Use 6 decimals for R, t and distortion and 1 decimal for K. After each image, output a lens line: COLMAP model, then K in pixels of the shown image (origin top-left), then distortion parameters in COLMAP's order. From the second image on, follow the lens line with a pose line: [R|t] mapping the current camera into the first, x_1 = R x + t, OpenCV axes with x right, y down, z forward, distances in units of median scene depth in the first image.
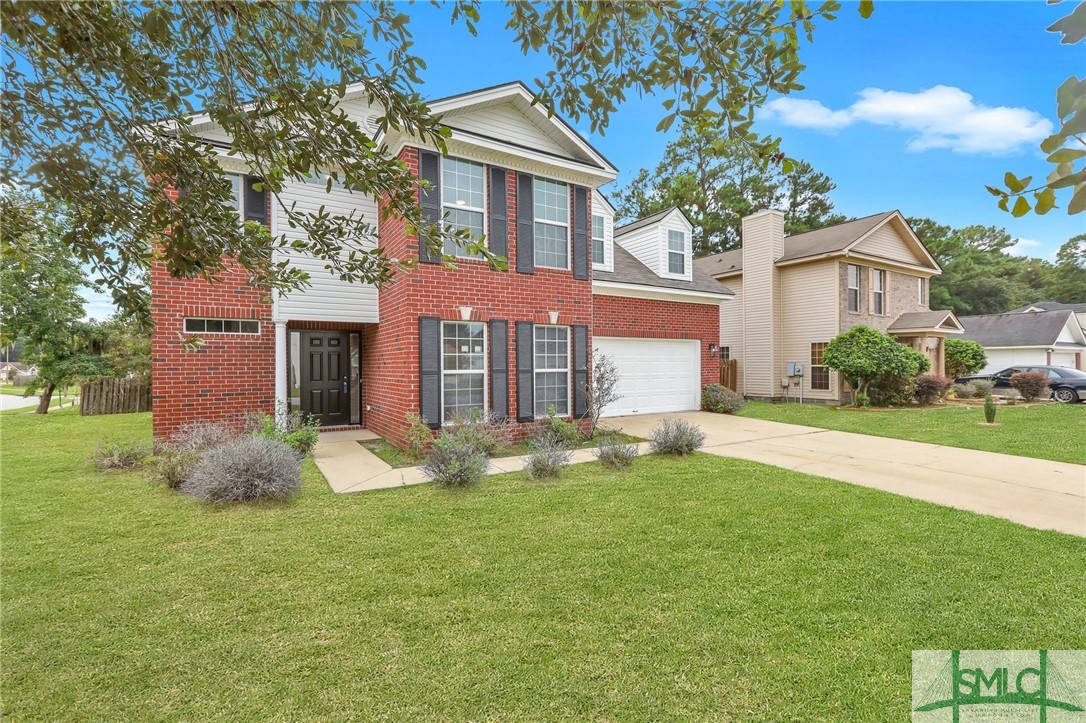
lens RADIAL K [[491.4, 0, 540.9], [0, 491.4, 365.6], [0, 0, 1]] dist [-0.000153, -0.000390]
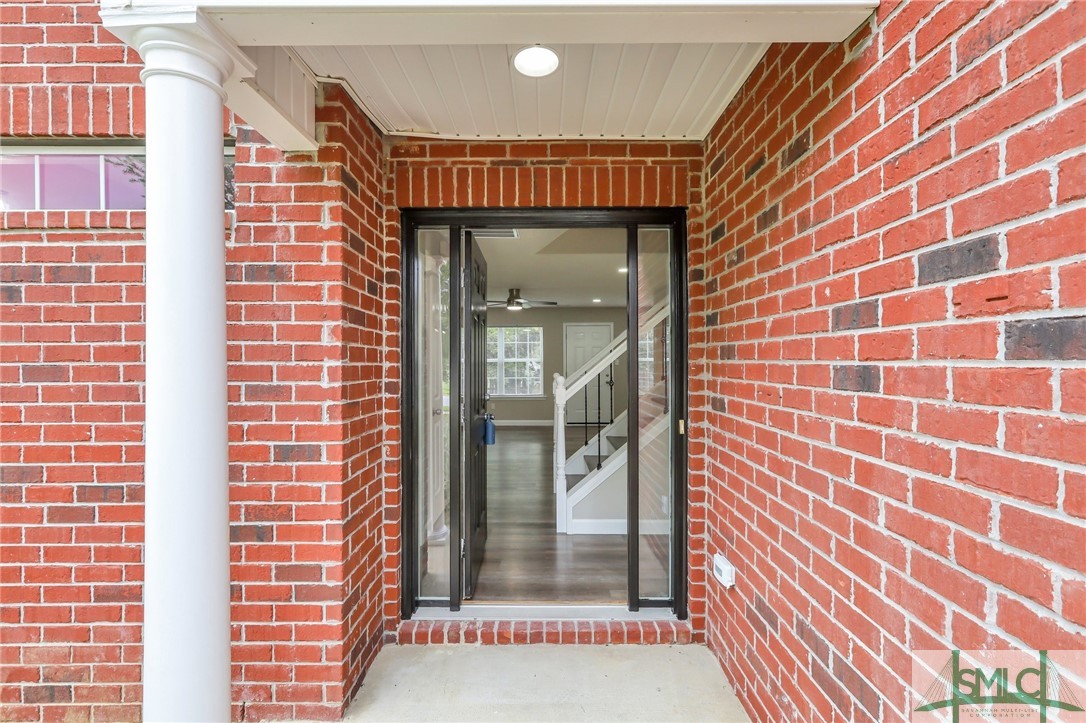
lens RADIAL K [[486.6, 0, 542.9], [0, 486.6, 366.1], [0, 0, 1]] dist [-0.000728, 0.000639]
pose [[0.854381, 0.002070, -0.519642, -0.310944], [-0.002769, 0.999996, -0.000571, 0.002575], [0.519639, 0.001927, 0.854384, 0.791325]]
